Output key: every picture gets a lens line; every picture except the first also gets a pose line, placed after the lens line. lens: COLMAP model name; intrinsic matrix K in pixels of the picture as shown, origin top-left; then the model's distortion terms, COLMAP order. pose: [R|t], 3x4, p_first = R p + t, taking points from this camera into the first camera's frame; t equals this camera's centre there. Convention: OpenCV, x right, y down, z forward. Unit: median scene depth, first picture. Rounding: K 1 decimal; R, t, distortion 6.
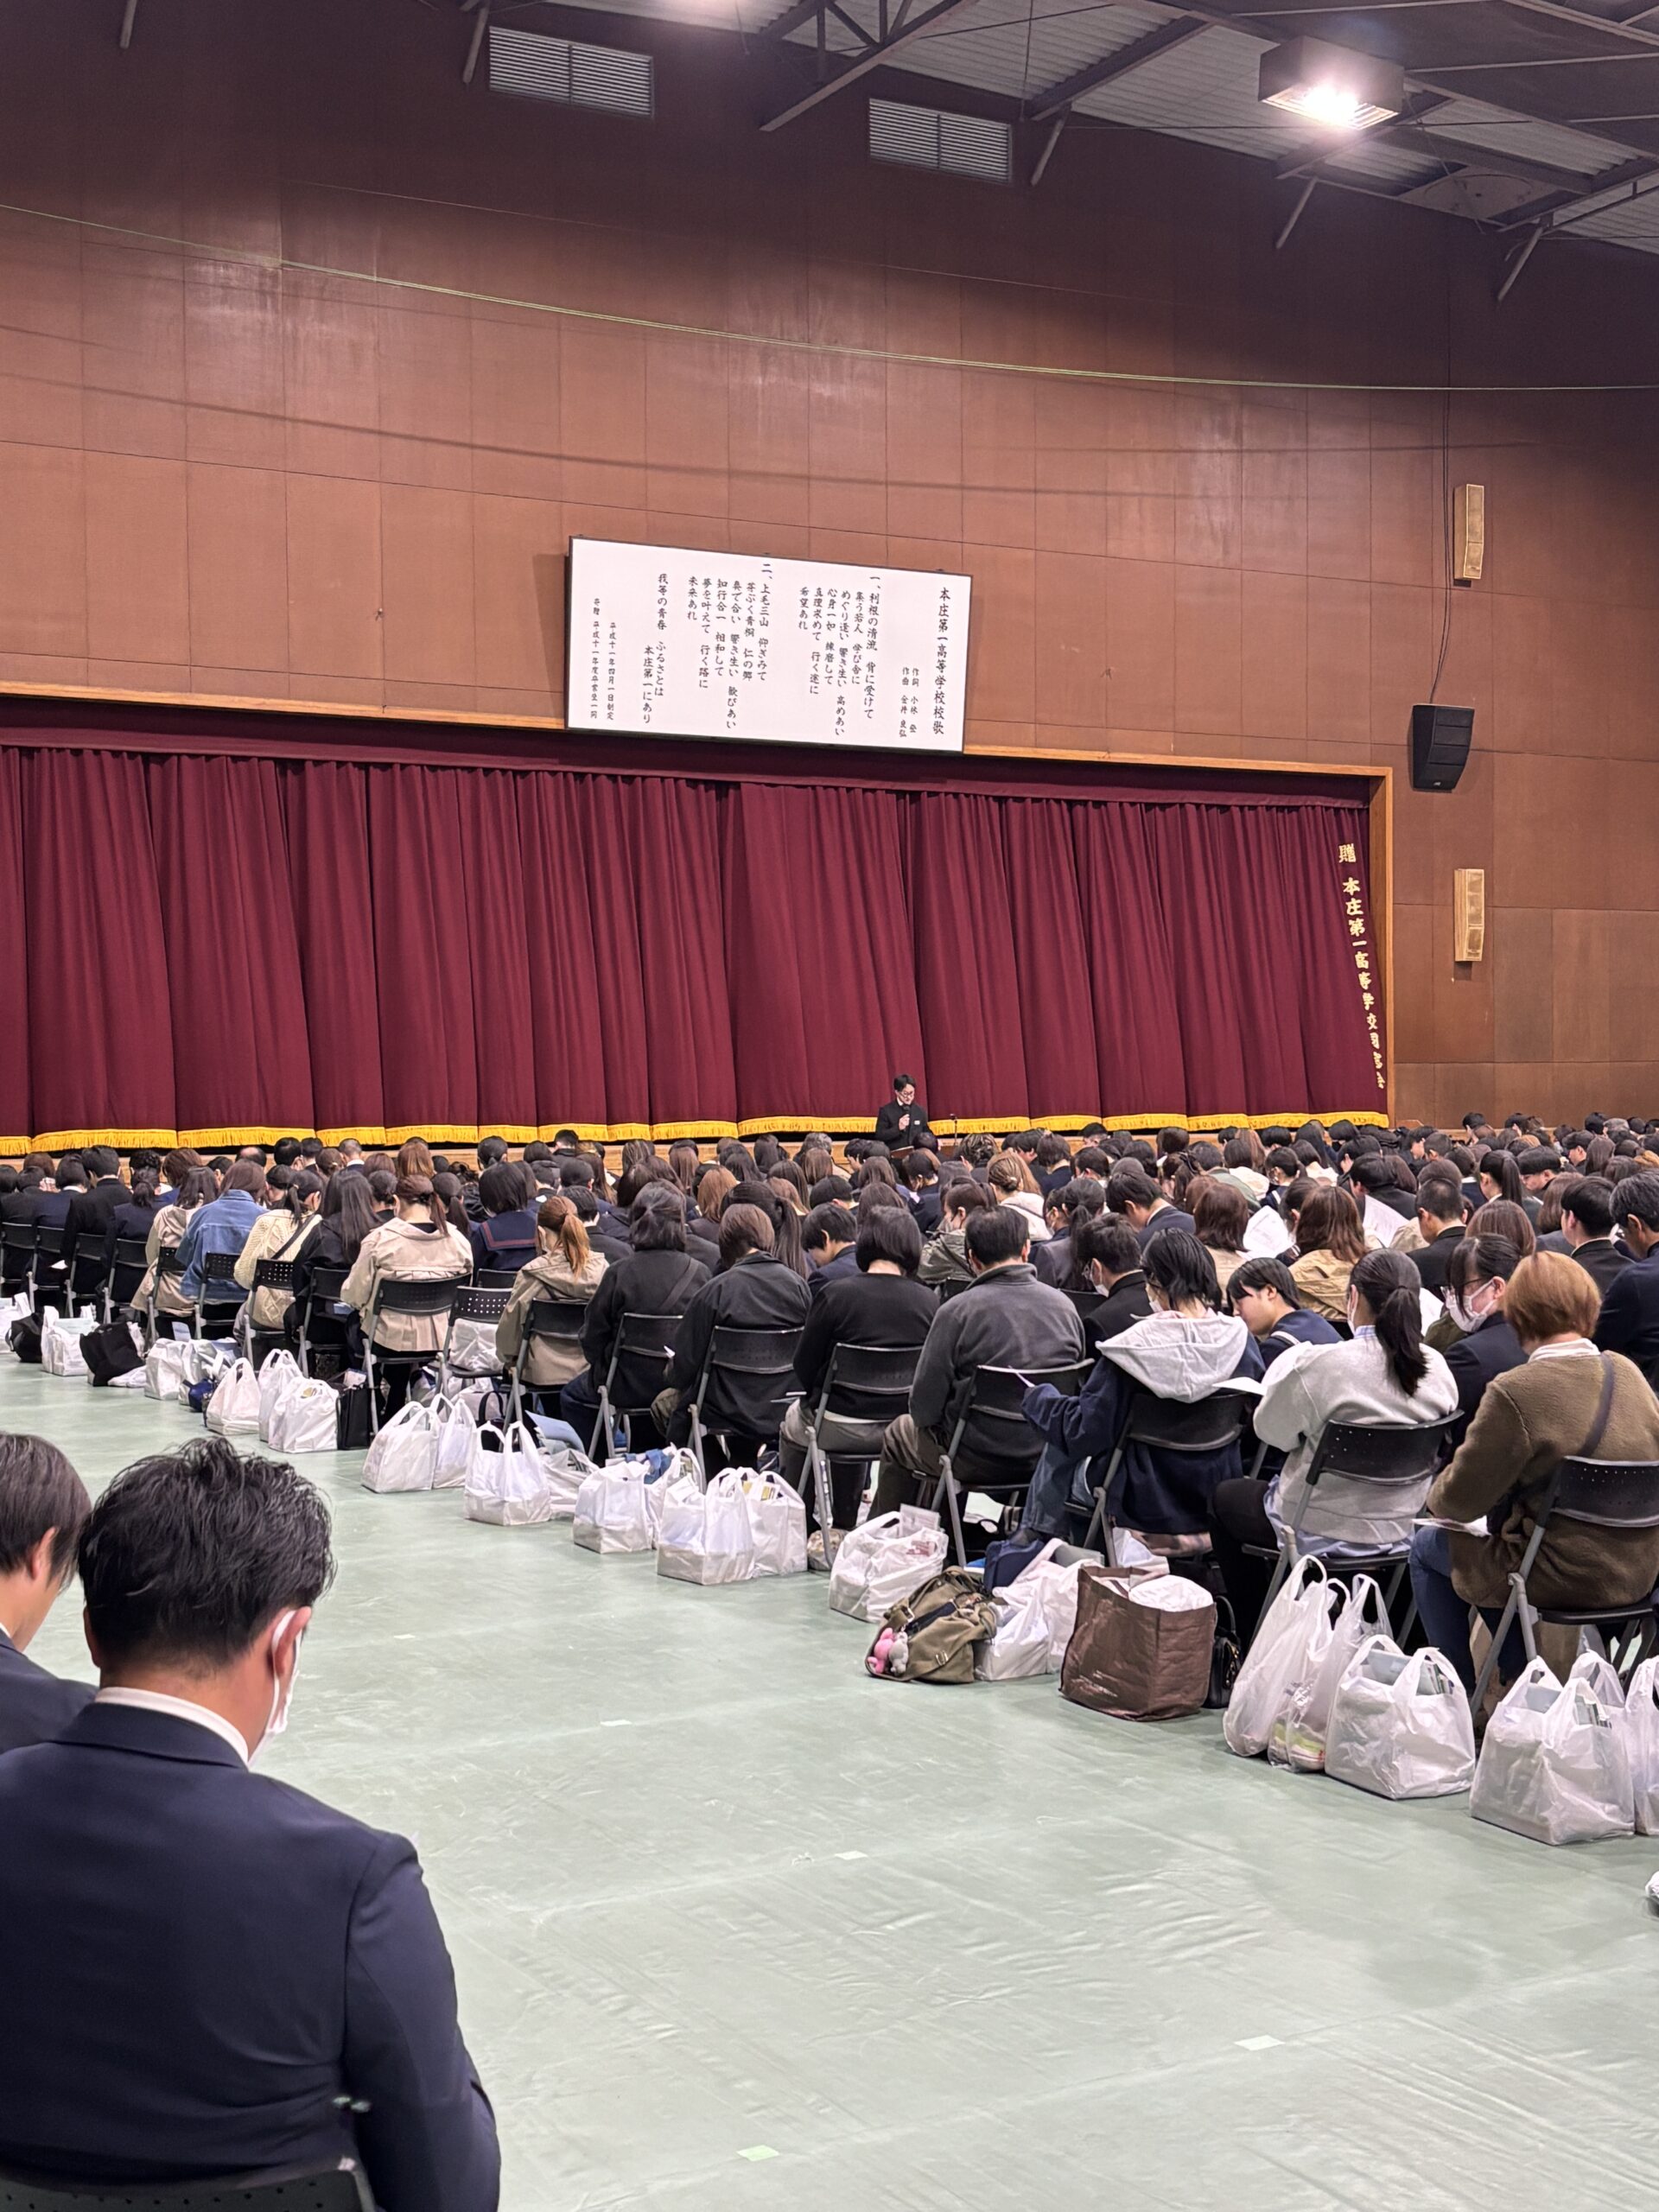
lens RADIAL K [[2806.8, 0, 829.5], [0, 2806.8, 1106.0], [0, 0, 1]] dist [0.259896, -0.646652]
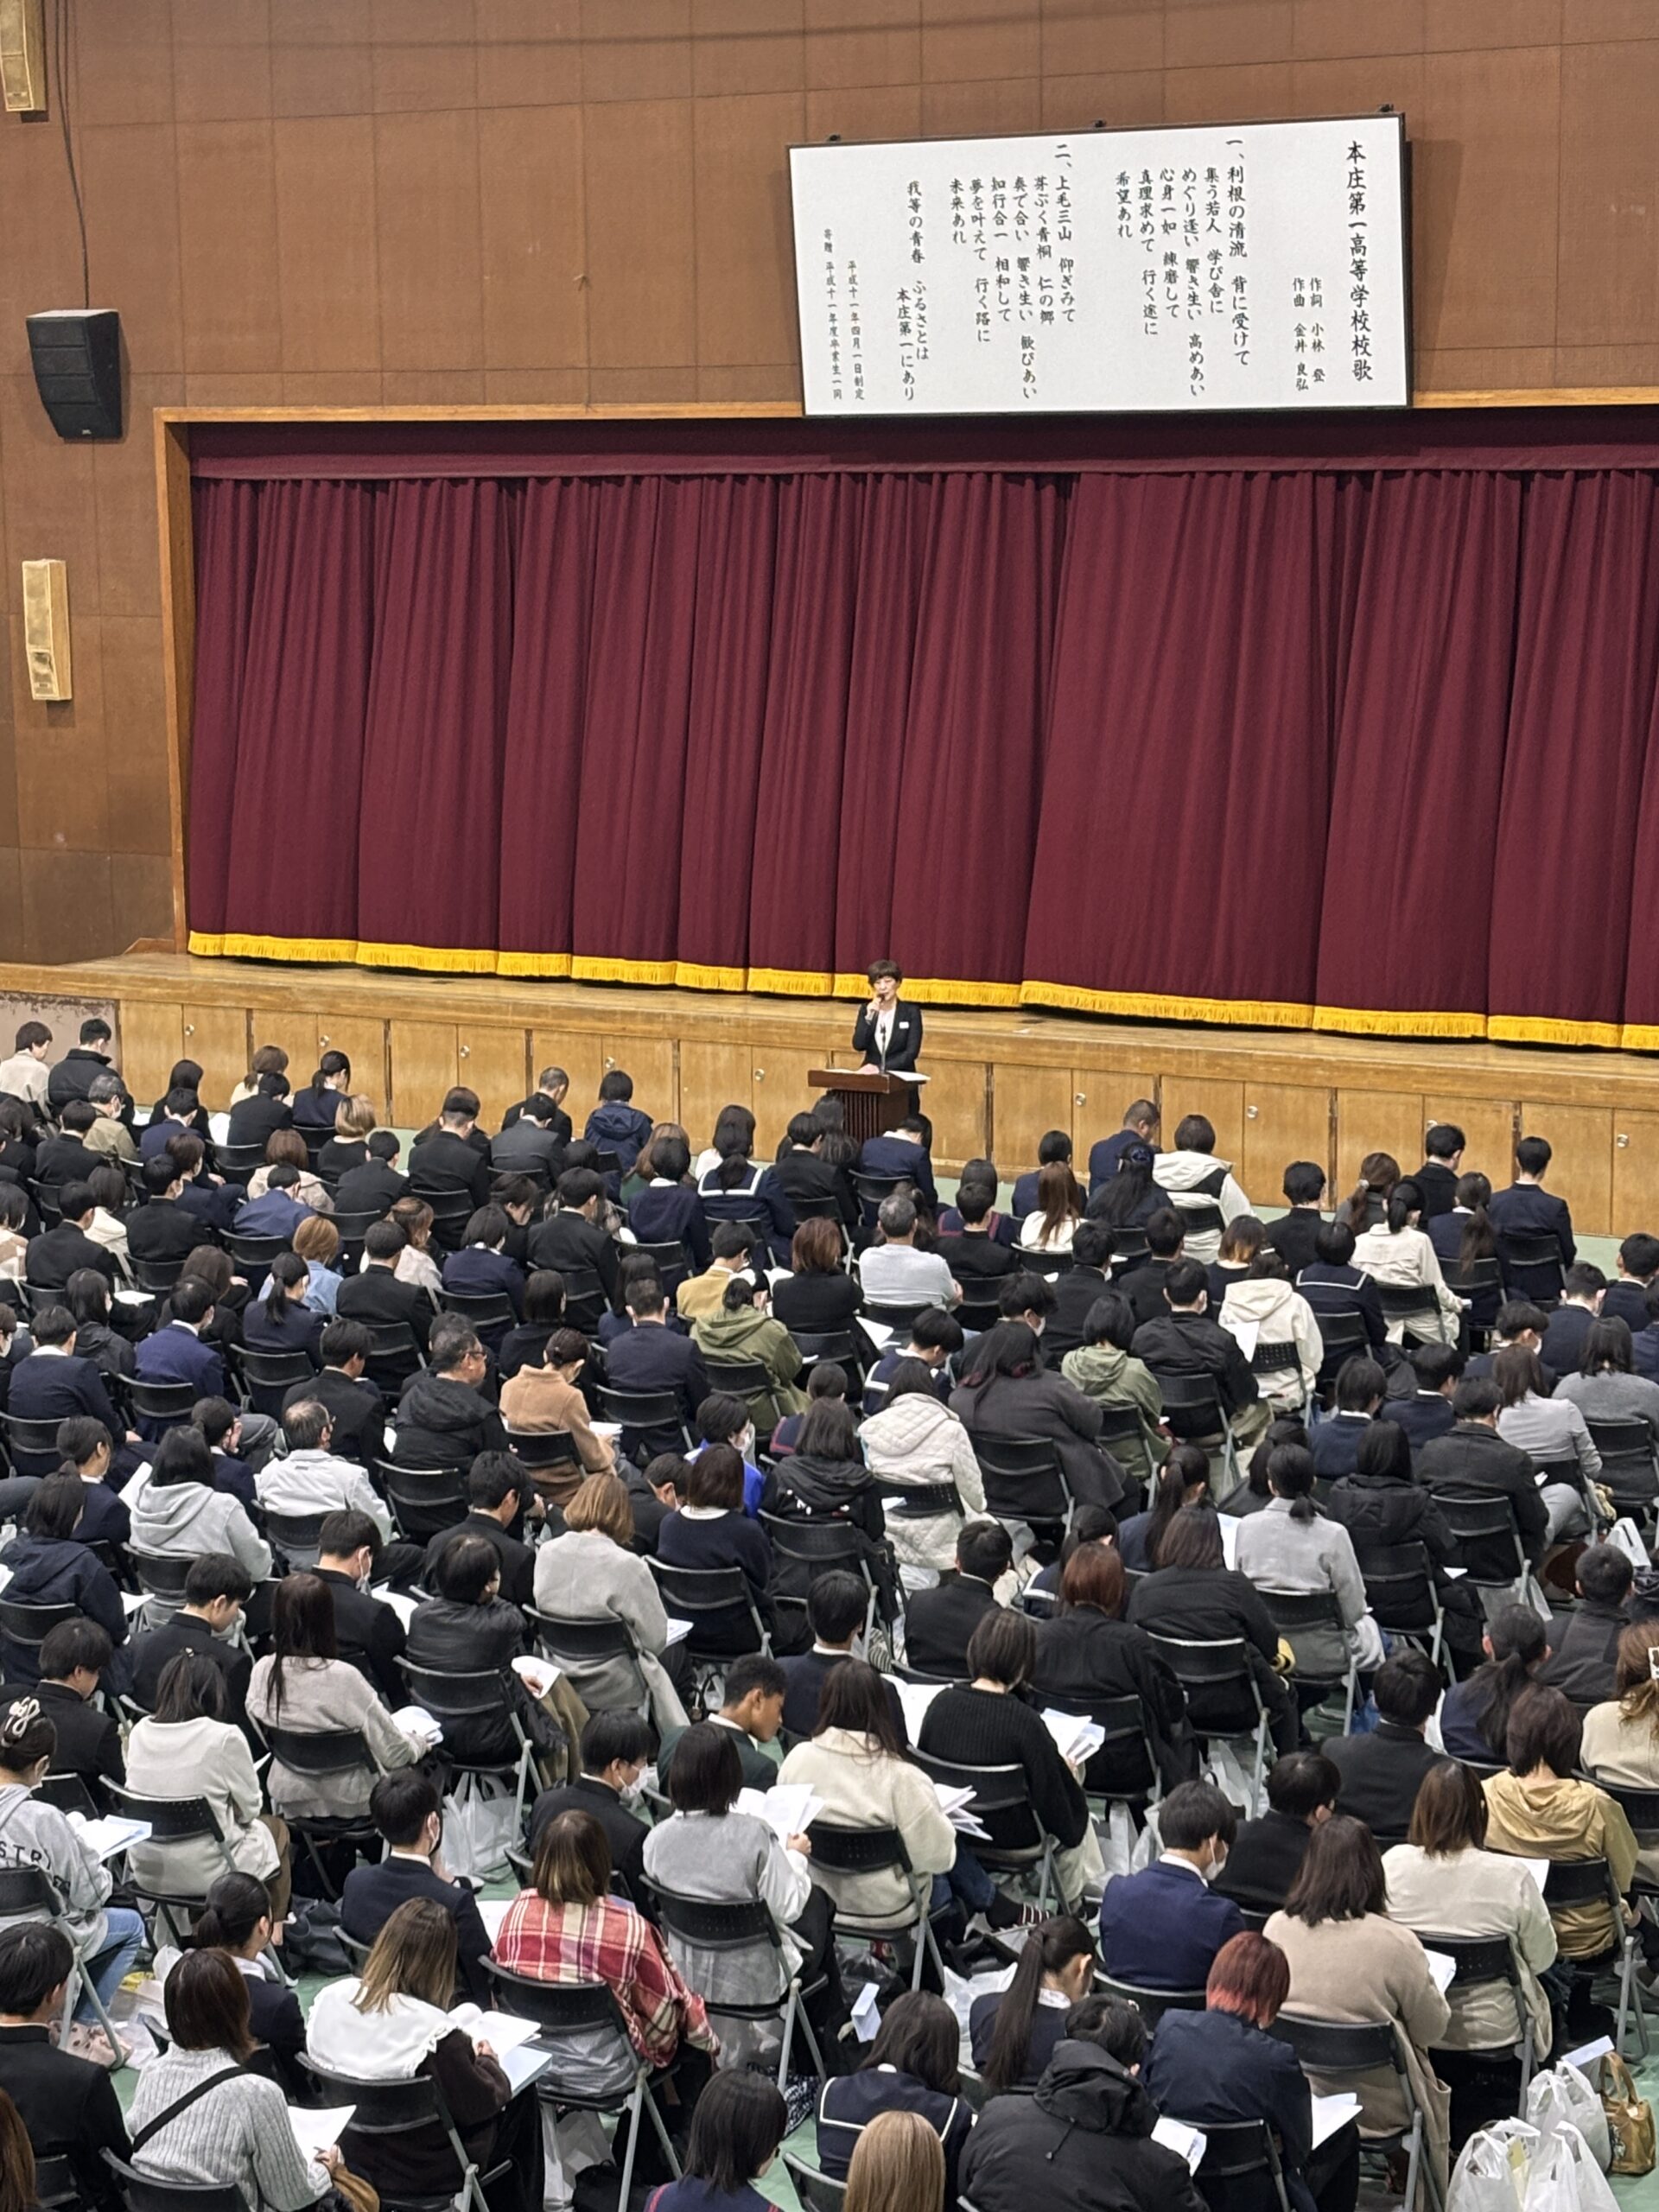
lens RADIAL K [[4500.1, 0, 841.4], [0, 4500.1, 1113.5], [0, 0, 1]] dist [0.301433, -1.415310]
pose [[0.486318, 0.133468, -0.863528, 0.896696], [-0.004042, 0.988598, 0.150522, -0.127834], [0.873773, -0.069711, 0.481313, 0.430193]]
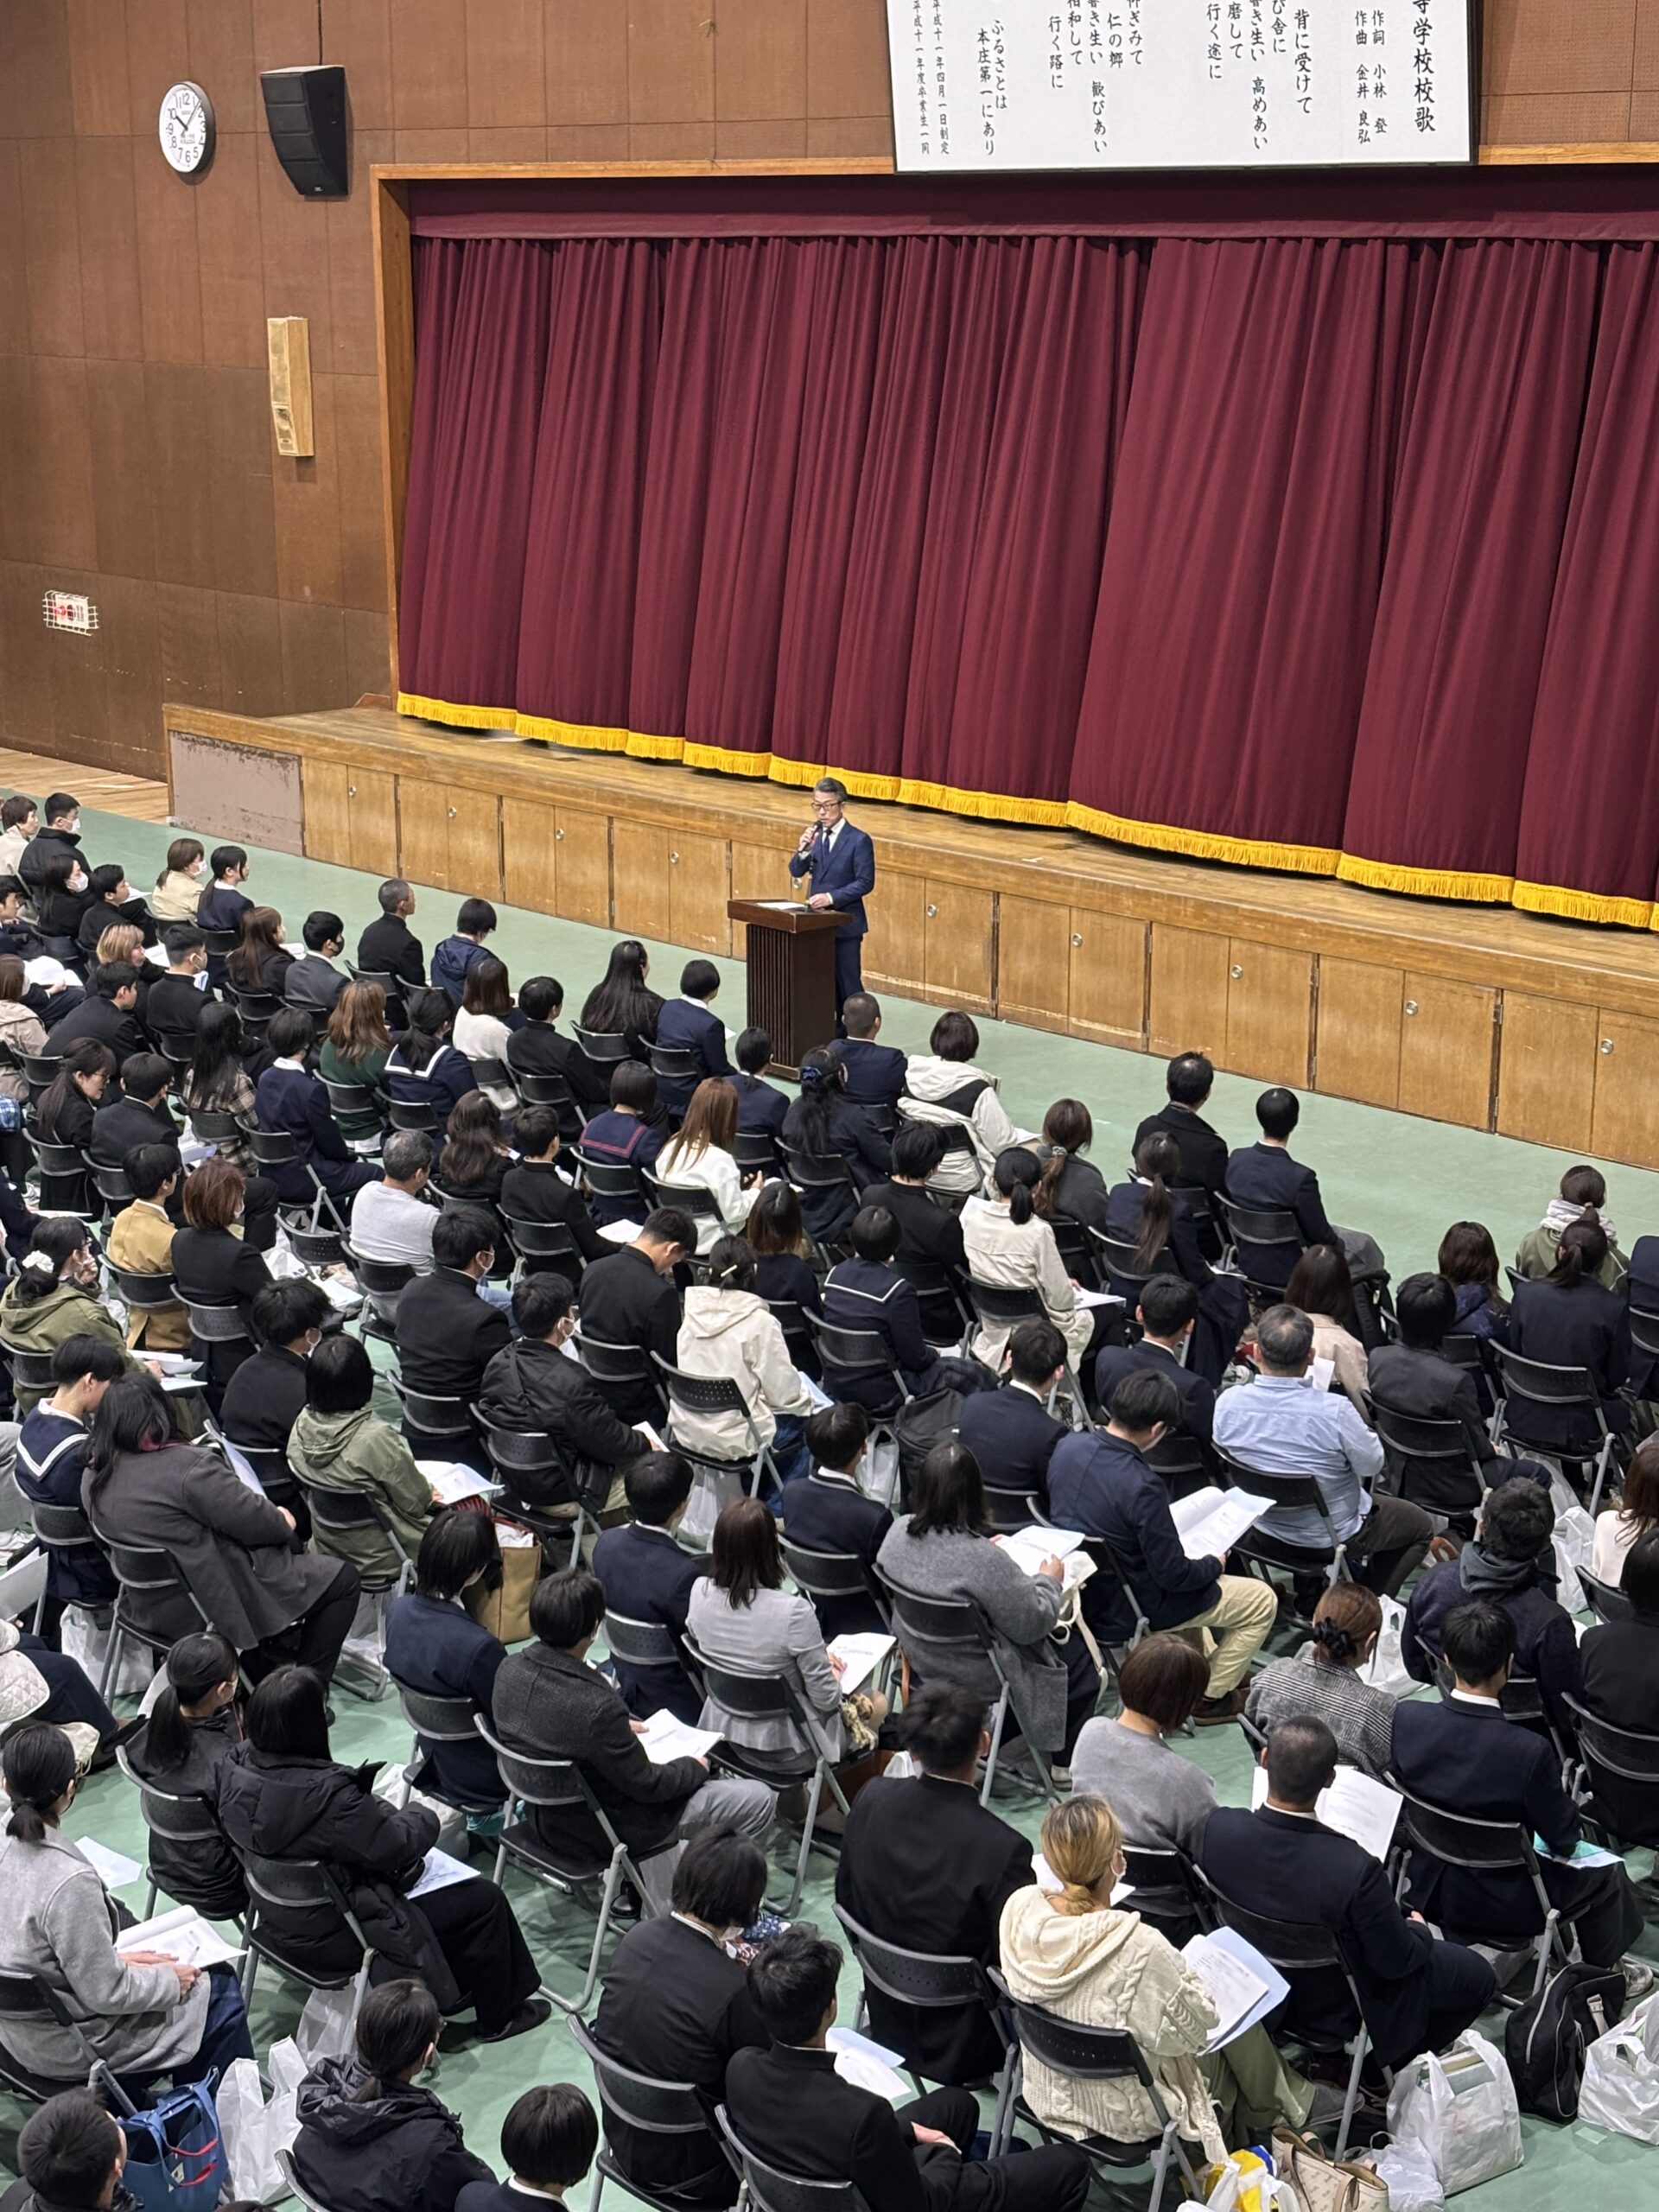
lens RADIAL K [[3398.5, 0, 820.4], [0, 3398.5, 1093.3], [0, 0, 1]] dist [0.270498, -1.102519]
pose [[0.227303, 0.248350, -0.941624, 0.697687], [-0.012675, 0.967607, 0.252143, -0.124398], [0.973742, -0.045378, 0.223088, 0.767439]]
